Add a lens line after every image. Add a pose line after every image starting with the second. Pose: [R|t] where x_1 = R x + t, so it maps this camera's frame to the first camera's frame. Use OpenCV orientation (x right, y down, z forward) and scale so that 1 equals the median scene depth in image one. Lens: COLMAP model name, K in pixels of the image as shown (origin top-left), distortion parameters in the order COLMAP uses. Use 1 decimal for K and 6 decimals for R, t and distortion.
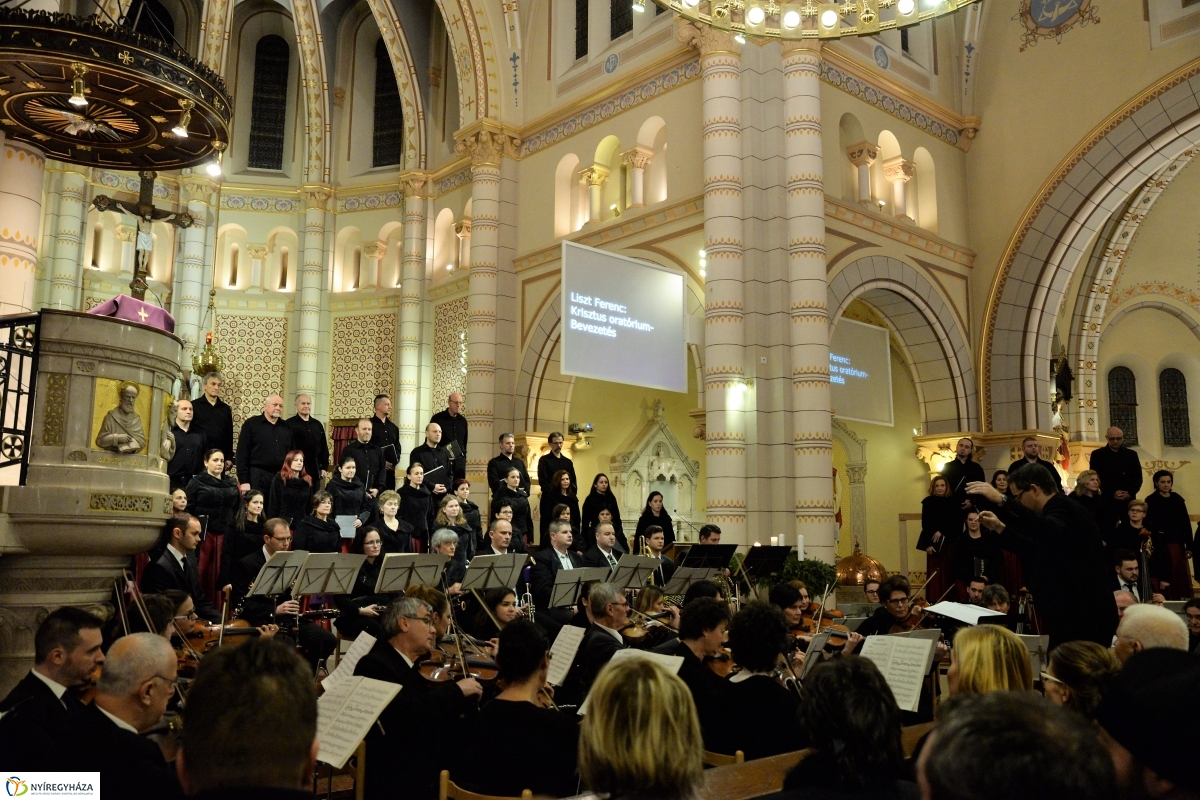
lens RADIAL K [[1019.7, 0, 600.0], [0, 1019.7, 400.0], [0, 0, 1]] dist [-0.074861, 0.117760]
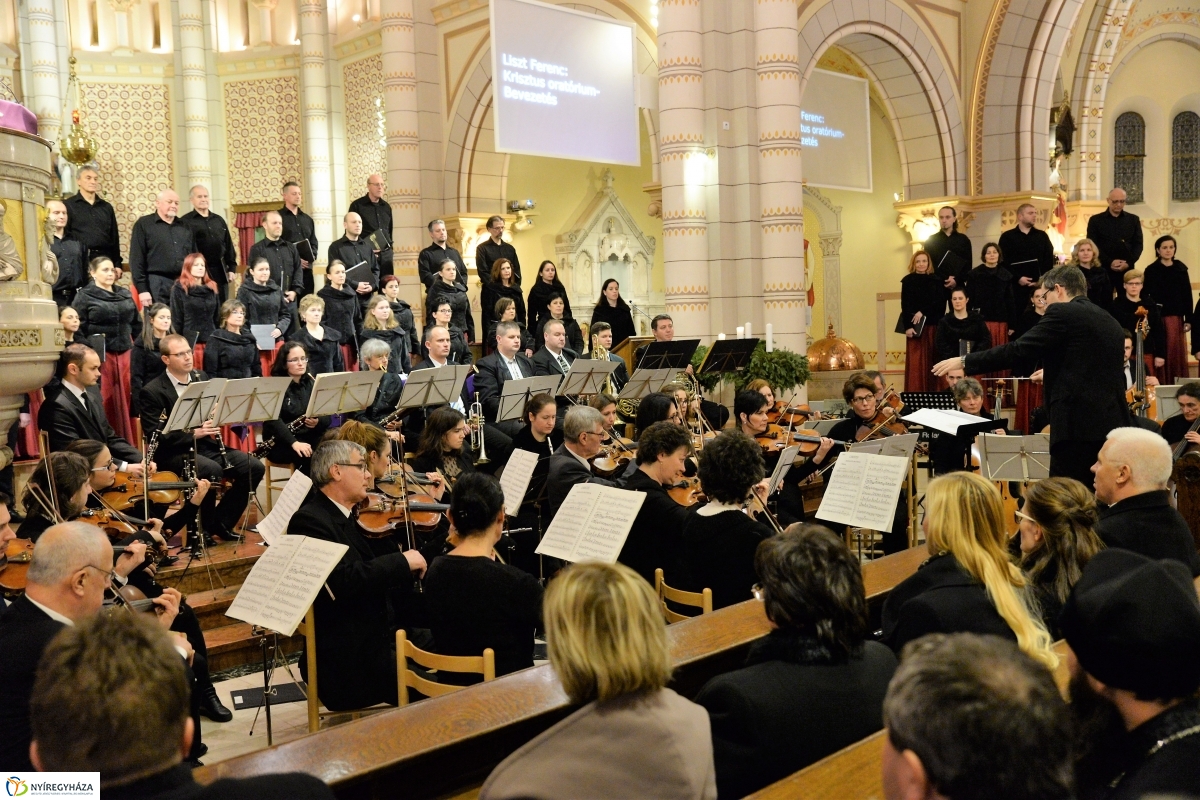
lens RADIAL K [[1147.9, 0, 600.0], [0, 1147.9, 400.0], [0, 0, 1]] dist [-0.058556, 0.154648]
pose [[0.998122, -0.043692, 0.042935, -0.000322], [0.033521, 0.976224, 0.214157, -0.020270], [-0.051271, -0.212316, 0.975855, -0.006611]]
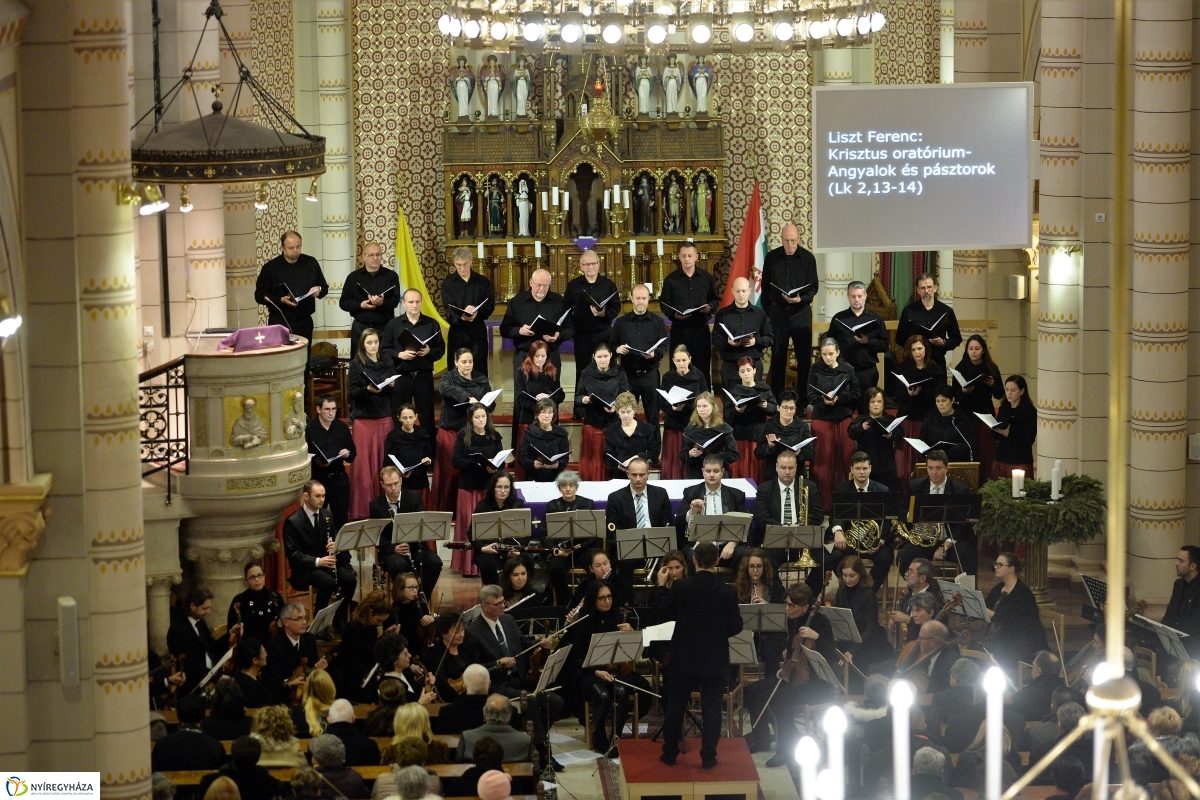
lens RADIAL K [[2944.6, 0, 529.6], [0, 2944.6, 398.4], [0, 0, 1]] dist [-0.078380, -0.116633]
pose [[0.789972, 0.072920, -0.608792, 1.017091], [0.105750, 0.961820, 0.252427, -0.440965], [0.603955, -0.263790, 0.752099, -0.796666]]
